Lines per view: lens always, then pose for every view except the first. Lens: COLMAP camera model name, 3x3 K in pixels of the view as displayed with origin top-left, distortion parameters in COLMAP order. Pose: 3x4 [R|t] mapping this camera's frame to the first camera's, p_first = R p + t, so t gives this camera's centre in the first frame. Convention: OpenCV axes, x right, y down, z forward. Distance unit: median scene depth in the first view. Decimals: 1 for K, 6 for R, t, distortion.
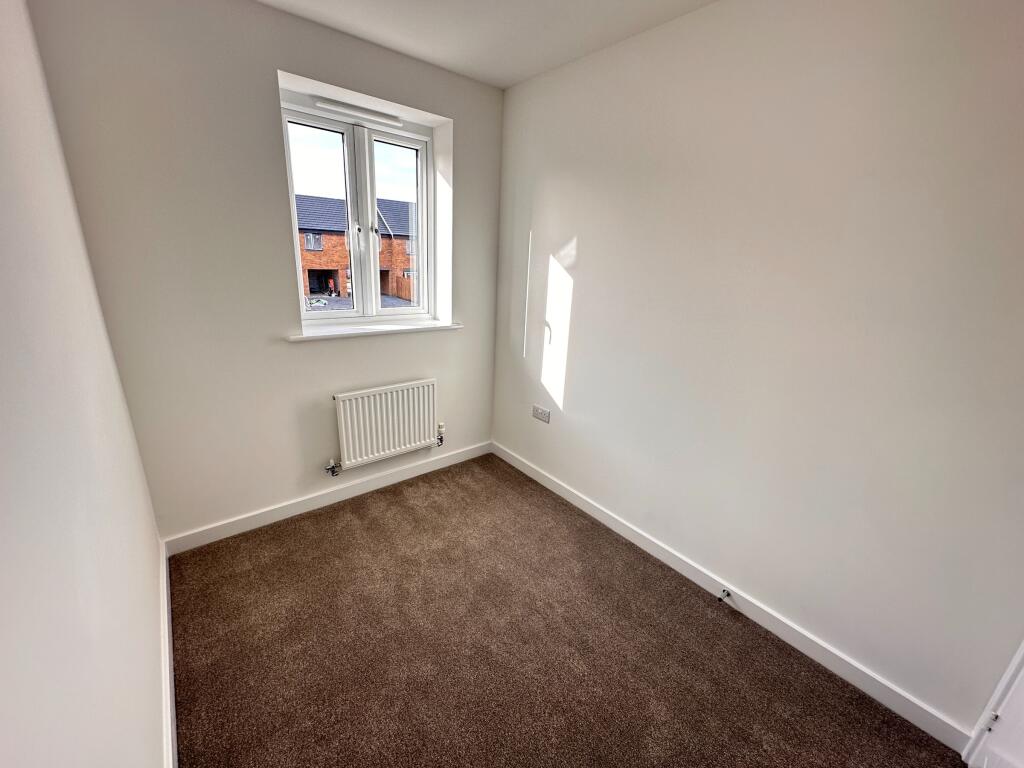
lens RADIAL K [[408.7, 0, 497.7], [0, 408.7, 385.3], [0, 0, 1]] dist [-0.000648, -0.000101]
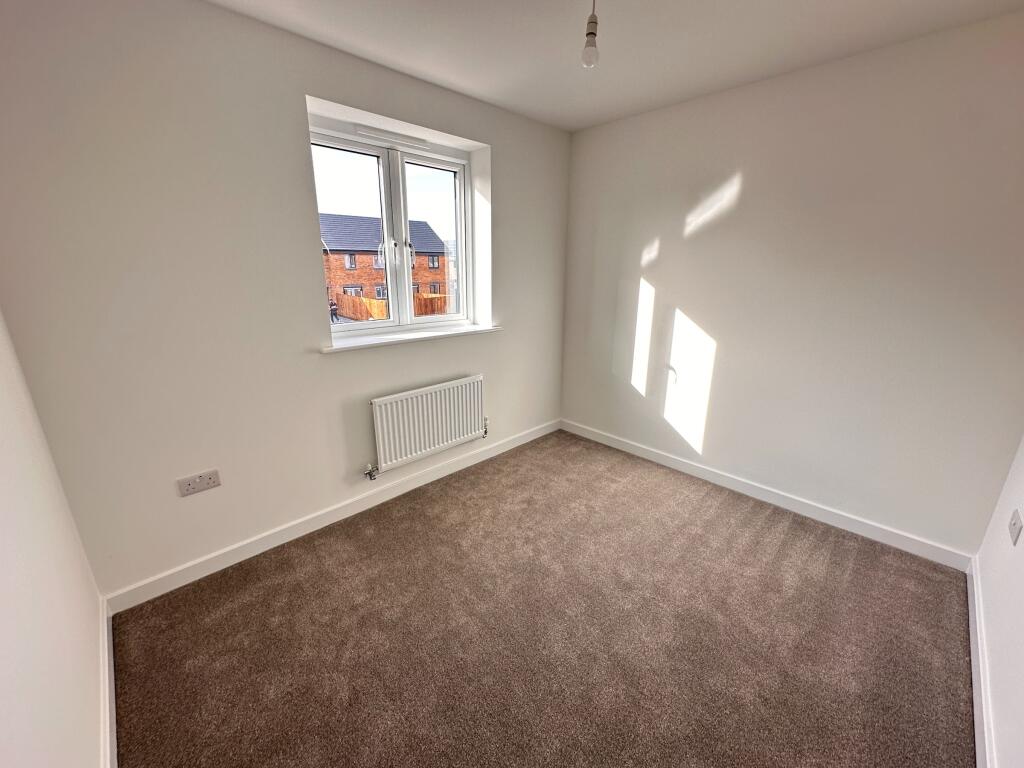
lens RADIAL K [[410.2, 0, 512.0], [0, 410.2, 384.0], [0, 0, 1]] dist [0.036657, 0.000126]
pose [[0.994777, -0.066270, 0.077629, -0.141969], [0.067807, 0.997548, -0.017327, 0.027557], [-0.076290, 0.022500, 0.996832, -0.108679]]
